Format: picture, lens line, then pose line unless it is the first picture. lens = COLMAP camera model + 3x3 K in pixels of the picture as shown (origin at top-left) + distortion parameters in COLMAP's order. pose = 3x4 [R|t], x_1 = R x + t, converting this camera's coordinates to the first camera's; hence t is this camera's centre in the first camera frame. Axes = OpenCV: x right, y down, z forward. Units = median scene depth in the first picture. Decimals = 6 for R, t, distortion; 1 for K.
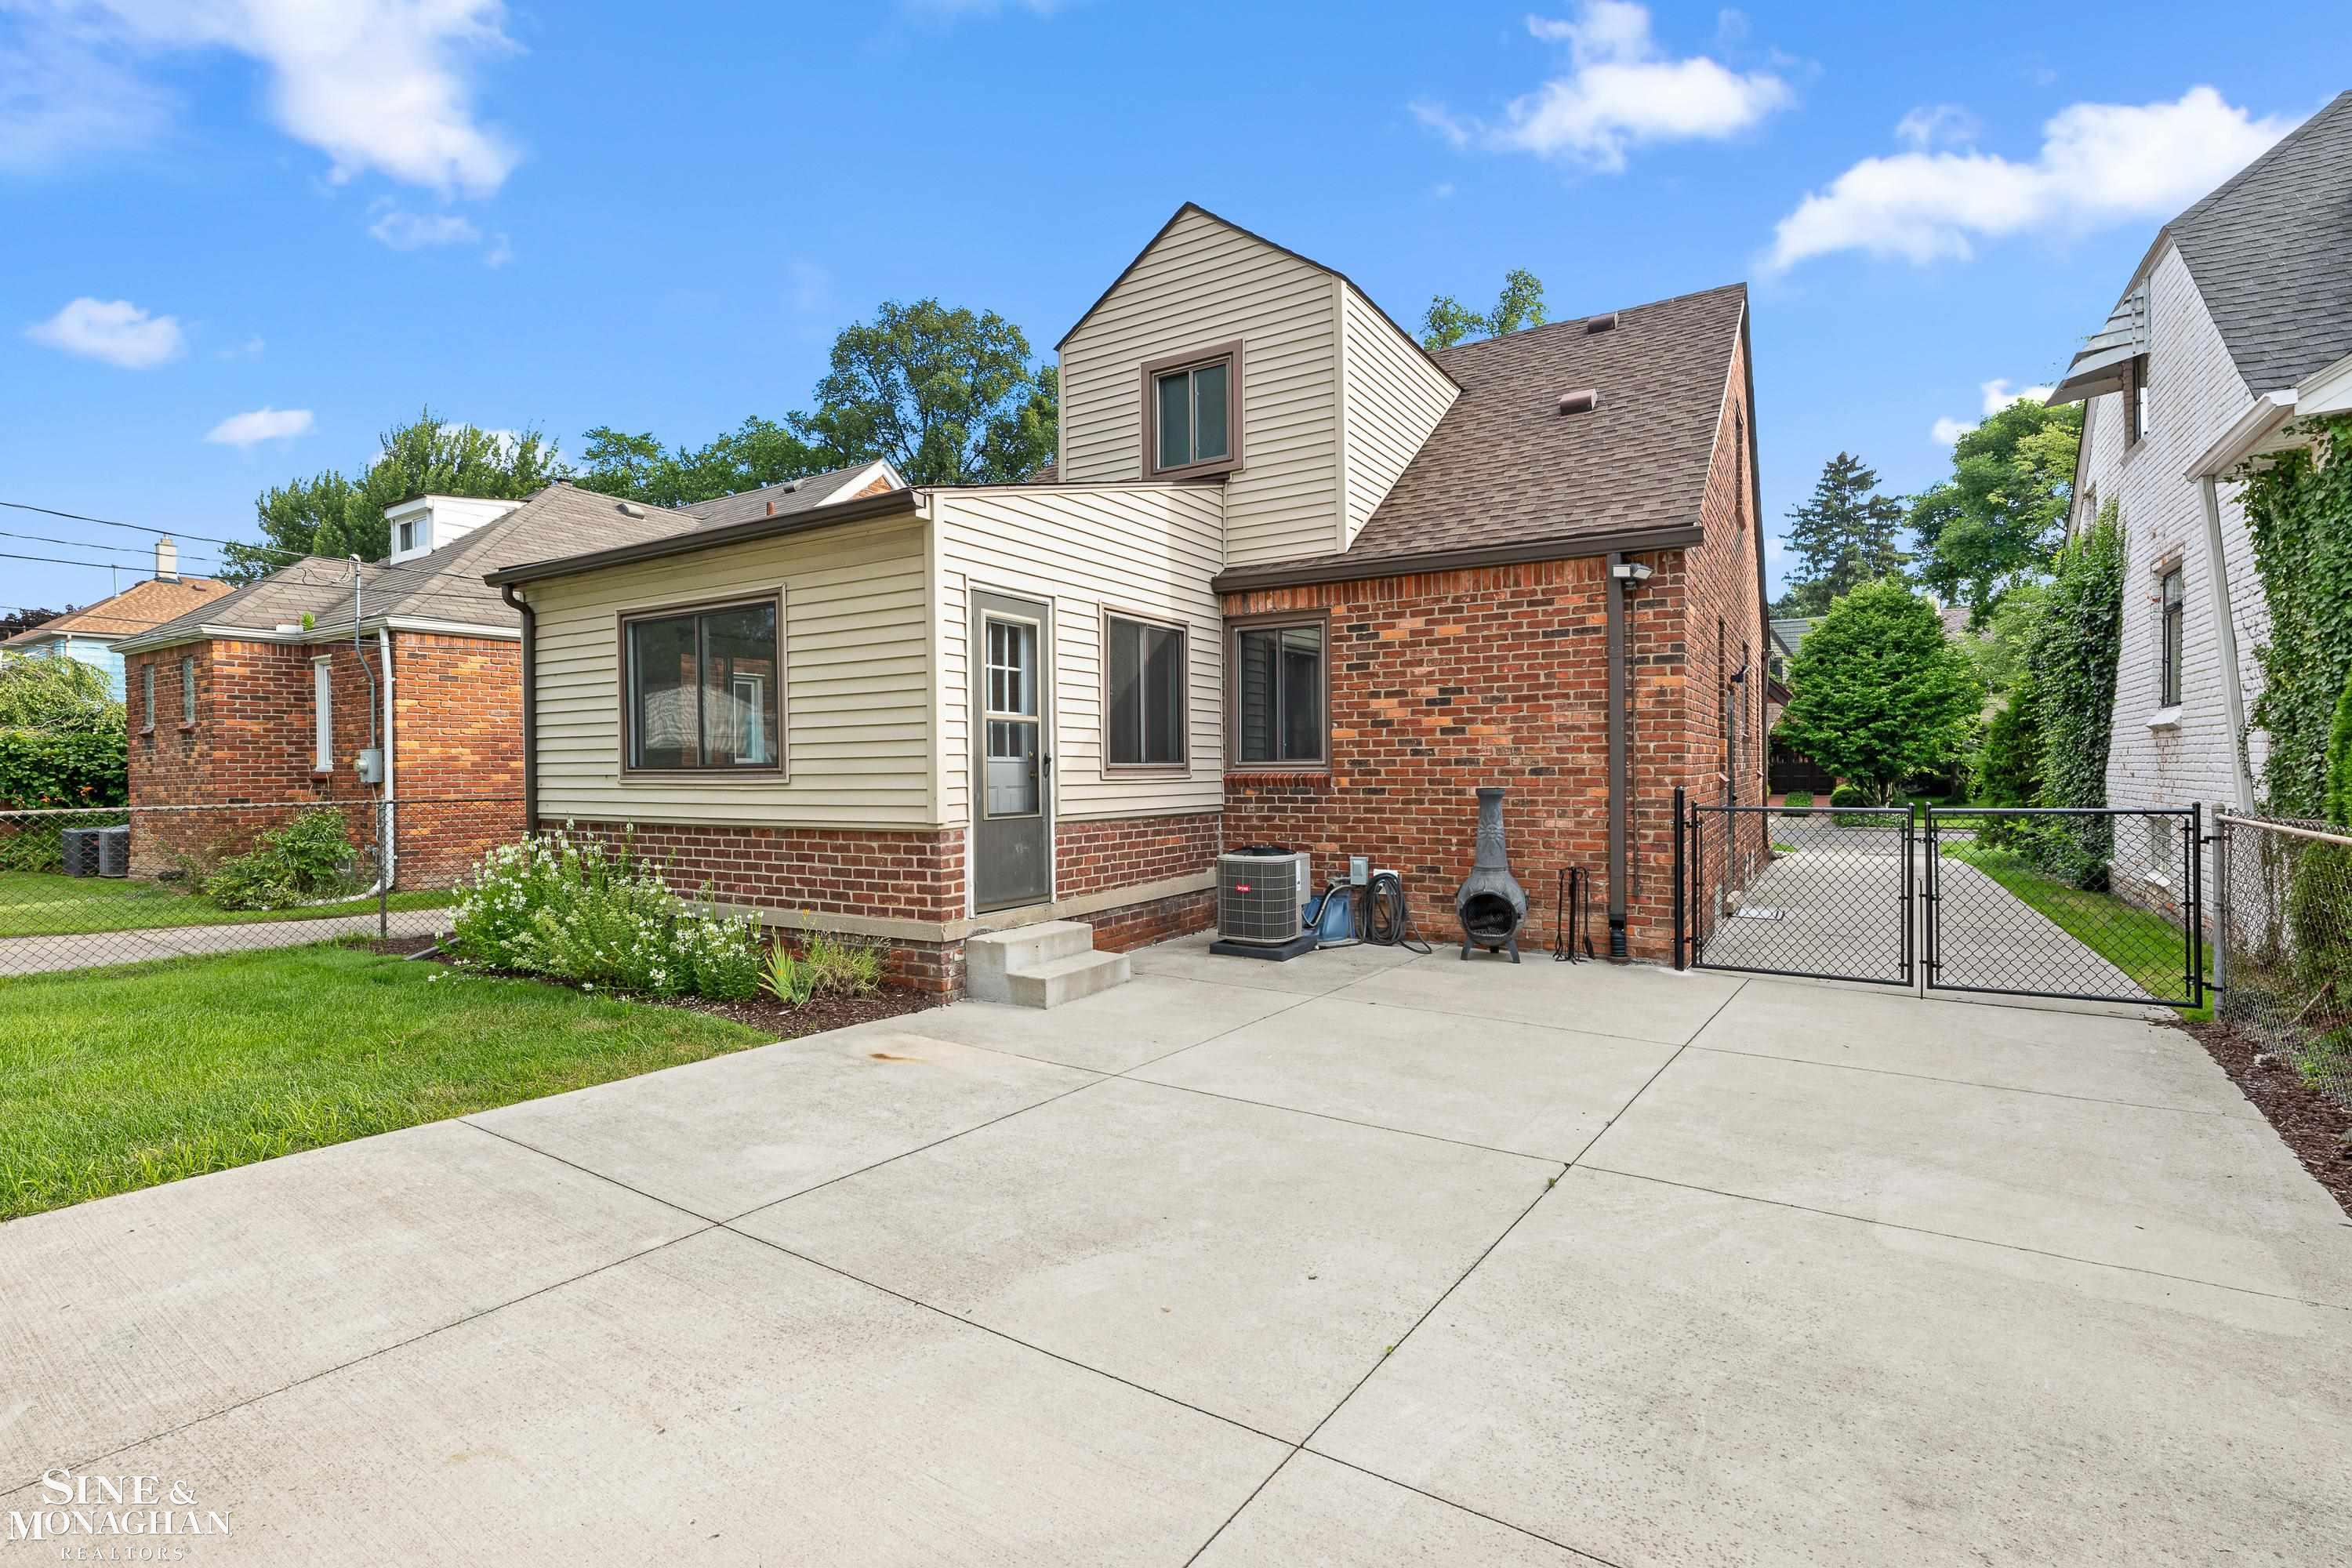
lens RADIAL K [[1068.4, 0, 1177.4], [0, 1068.4, 782.0], [0, 0, 1]] dist [-0.003151, -0.000518]
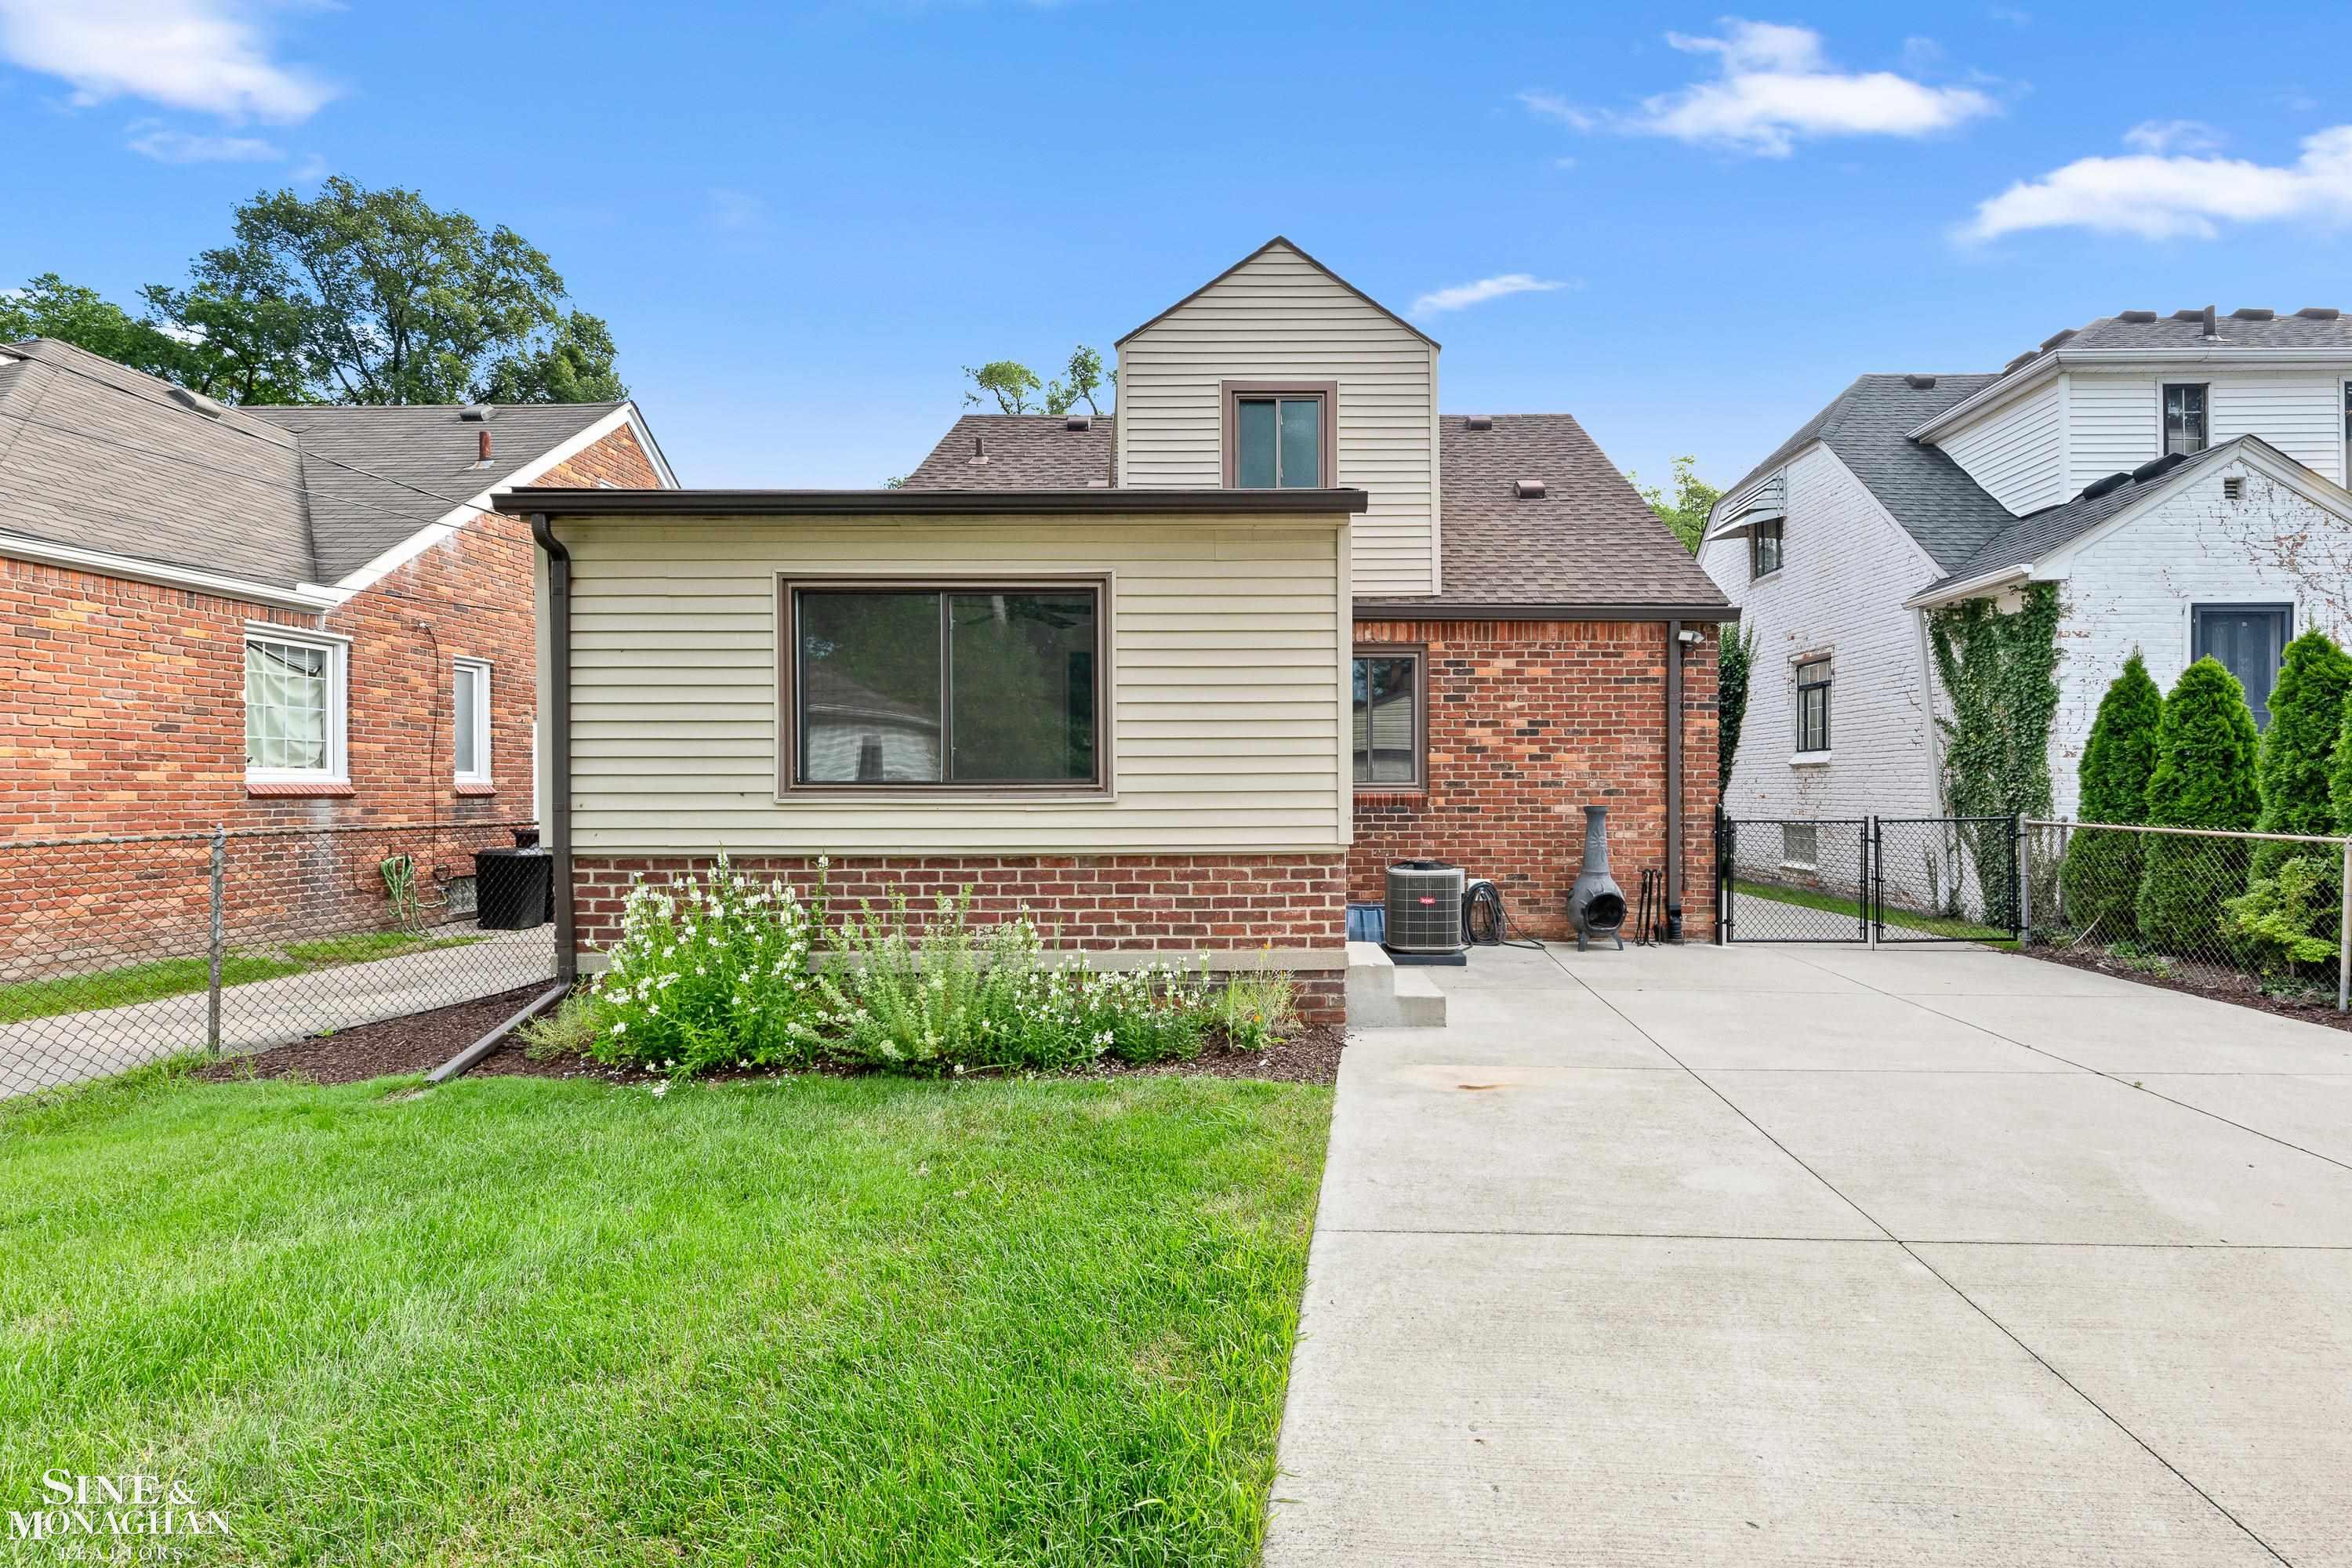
lens RADIAL K [[1048.6, 0, 1177.6], [0, 1048.6, 788.2], [0, 0, 1]] dist [0.000319, 0.001102]
pose [[0.848680, 0.006283, 0.528869, -0.686009], [0.002205, 0.999879, -0.015417, 0.002551], [-0.528902, 0.014250, 0.848563, 0.233696]]
